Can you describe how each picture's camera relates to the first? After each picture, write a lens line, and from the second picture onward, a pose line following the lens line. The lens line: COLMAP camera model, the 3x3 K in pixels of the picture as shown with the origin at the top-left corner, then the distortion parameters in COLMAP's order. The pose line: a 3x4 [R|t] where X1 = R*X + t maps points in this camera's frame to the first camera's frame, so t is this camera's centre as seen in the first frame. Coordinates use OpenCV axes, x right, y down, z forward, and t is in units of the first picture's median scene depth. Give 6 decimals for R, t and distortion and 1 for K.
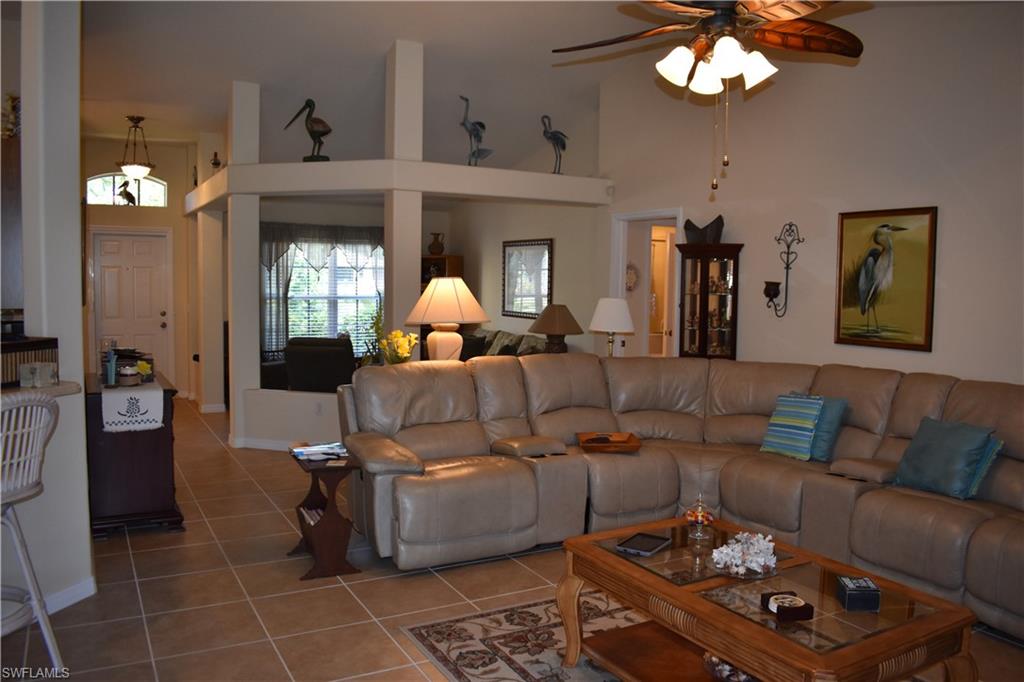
lens RADIAL K [[807.0, 0, 502.4], [0, 807.0, 334.8], [0, 0, 1]] dist [-0.097957, 0.021106]
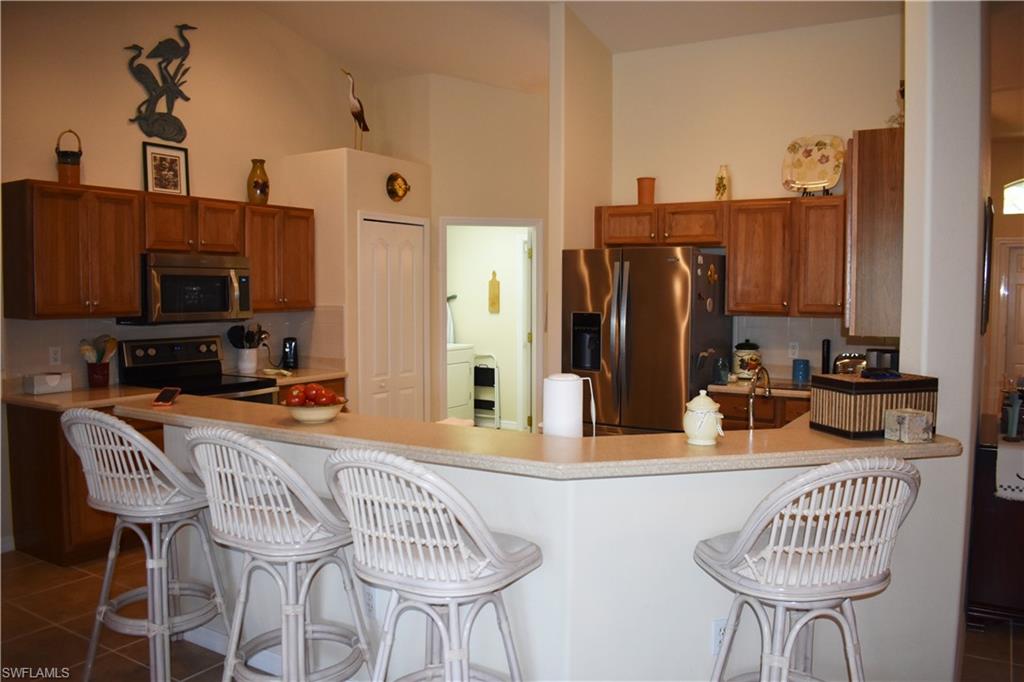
lens RADIAL K [[807.0, 0, 514.1], [0, 807.0, 341.2], [0, 0, 1]] dist [-0.097957, 0.021106]
pose [[0.498715, 0.044891, -0.865603, -0.110938], [-0.056022, 0.998239, 0.019493, -0.024017], [0.864954, 0.038771, 0.500352, 0.254240]]
